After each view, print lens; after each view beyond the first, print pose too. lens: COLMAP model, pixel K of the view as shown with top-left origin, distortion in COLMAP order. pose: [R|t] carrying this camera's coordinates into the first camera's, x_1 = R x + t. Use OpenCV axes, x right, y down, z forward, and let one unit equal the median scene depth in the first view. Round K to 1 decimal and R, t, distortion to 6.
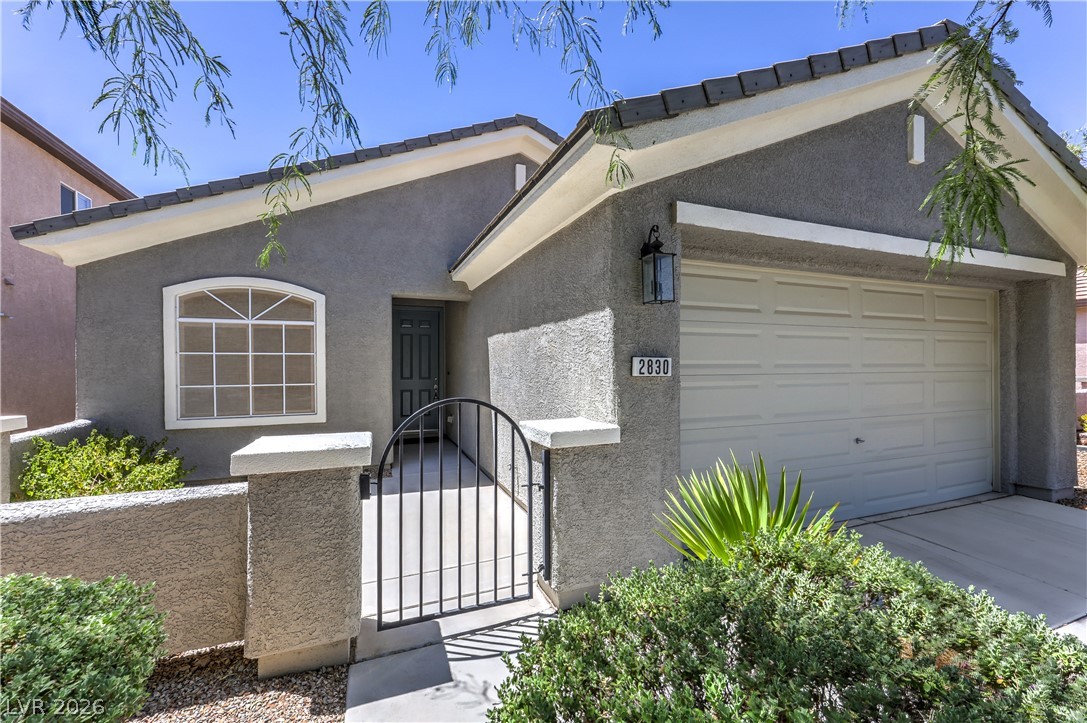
lens RADIAL K [[446.8, 0, 541.4], [0, 446.8, 362.4], [0, 0, 1]] dist [0.005797, 0.000198]
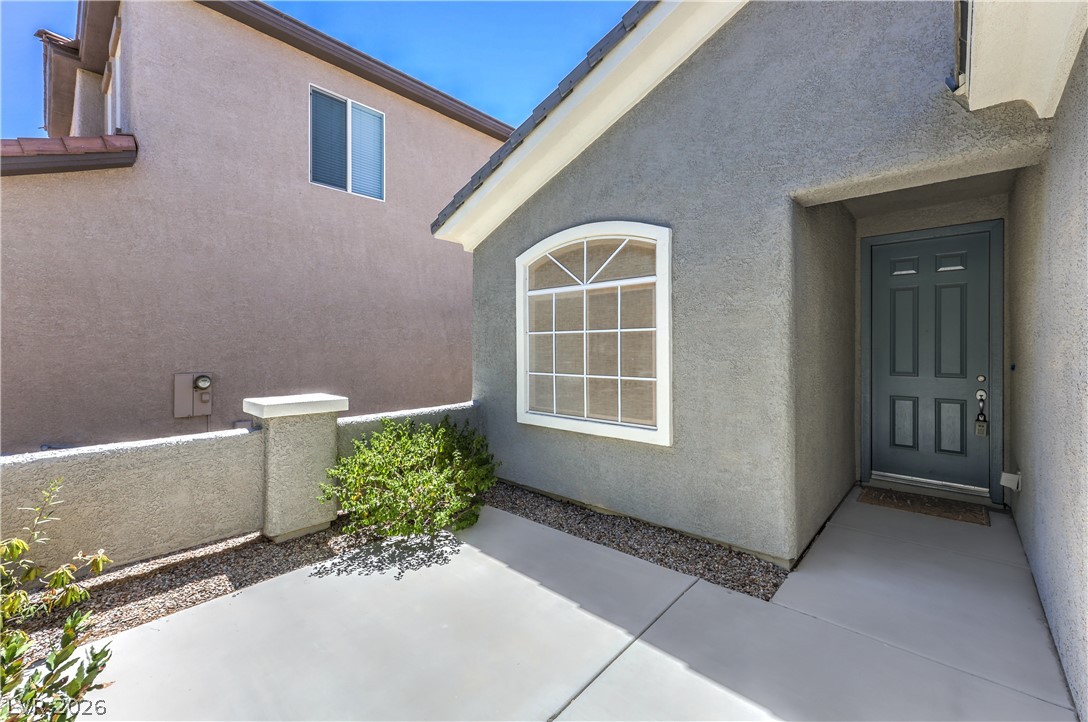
lens RADIAL K [[447.2, 0, 559.4], [0, 447.2, 346.7], [0, 0, 1]] dist [0.005797, 0.000198]
pose [[0.456893, 0.000590, -0.889522, -0.033436], [0.003057, 0.999993, 0.002233, 0.002697], [0.889516, -0.003739, 0.456888, 0.629477]]
